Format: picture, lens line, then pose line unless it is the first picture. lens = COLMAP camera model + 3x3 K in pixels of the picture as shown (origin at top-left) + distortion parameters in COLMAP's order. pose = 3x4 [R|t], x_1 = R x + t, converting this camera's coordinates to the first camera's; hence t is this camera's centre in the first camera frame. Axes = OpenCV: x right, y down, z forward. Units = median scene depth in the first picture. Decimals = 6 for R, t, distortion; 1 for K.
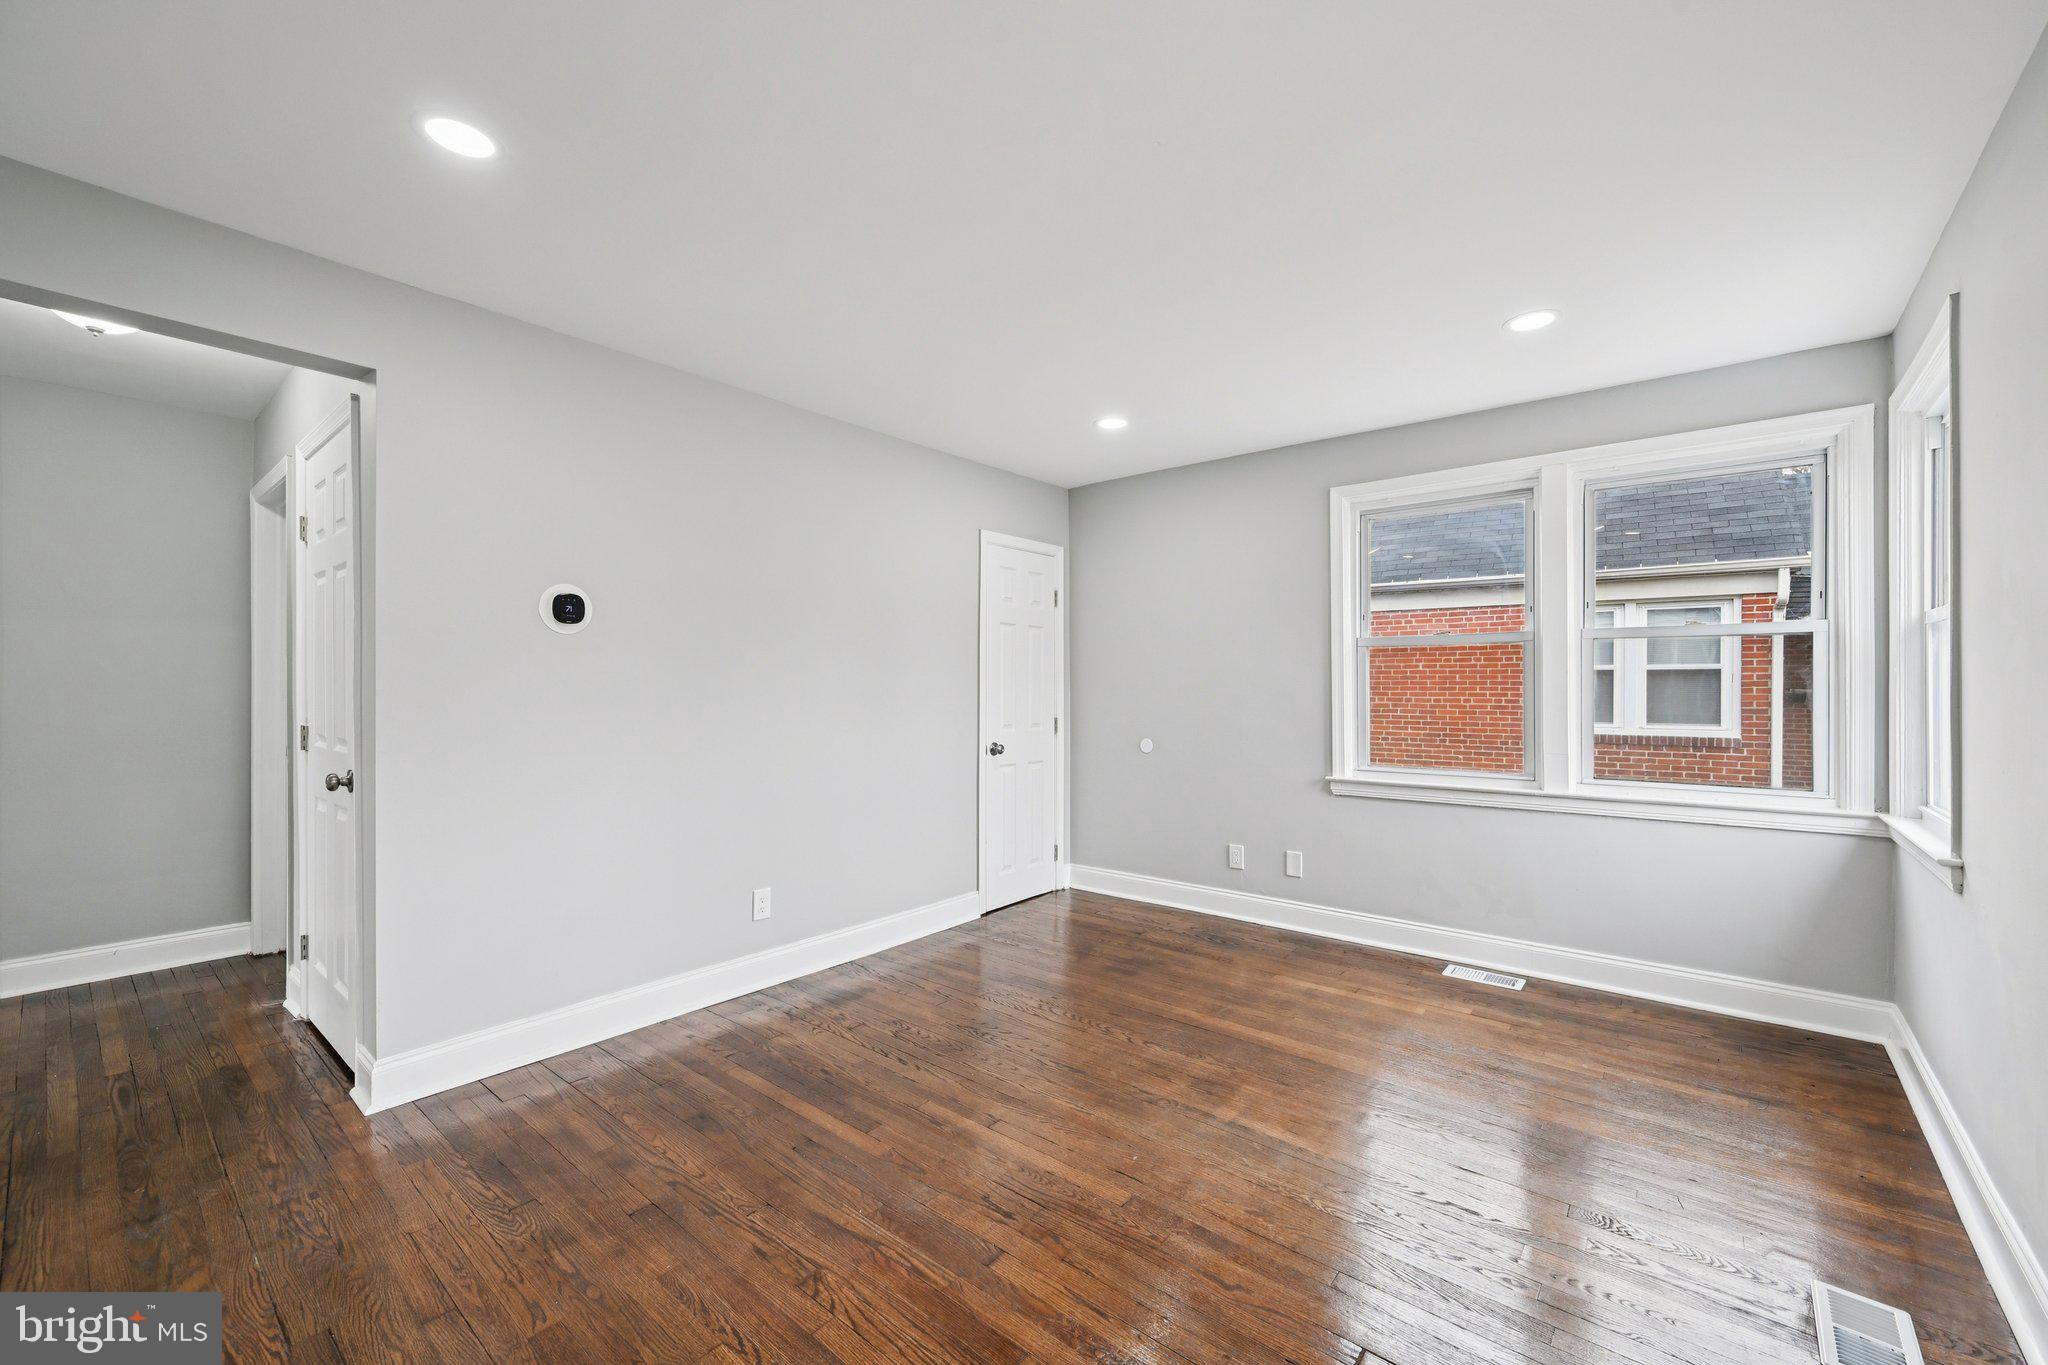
lens RADIAL K [[810.3, 0, 1034.1], [0, 810.3, 692.4], [0, 0, 1]] dist [-0.002174, -0.000052]
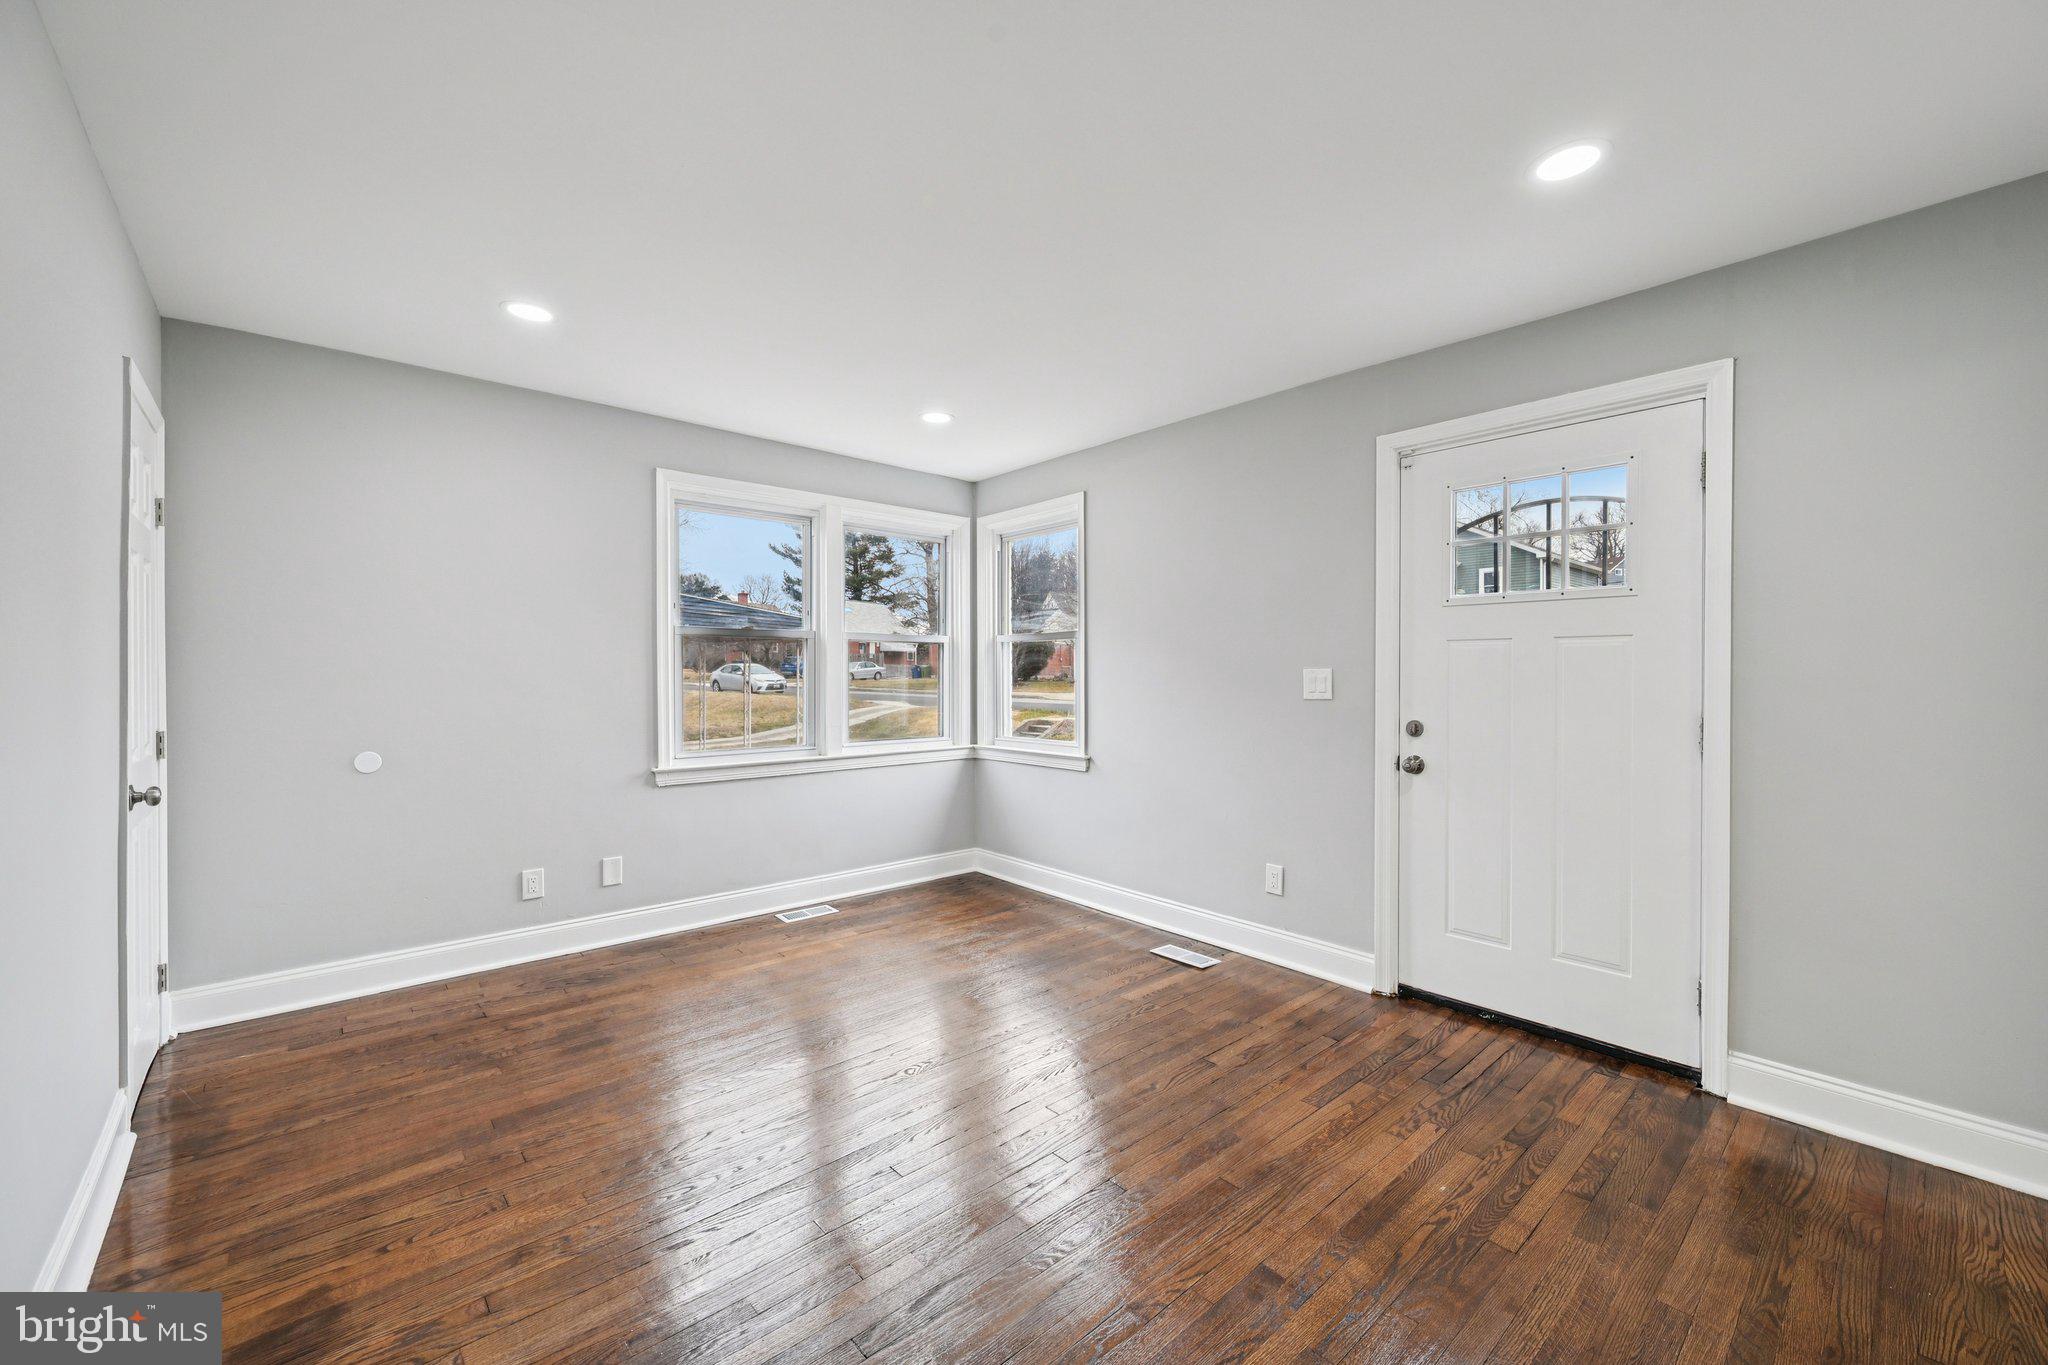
lens RADIAL K [[813.7, 0, 1029.1], [0, 813.7, 677.7], [0, 0, 1]] dist [-0.000188, 0.000223]
pose [[0.156387, -0.003193, 0.987691, -0.676310], [0.004427, 0.999987, 0.002531, -0.004663], [-0.987686, 0.003977, 0.156399, 0.541076]]
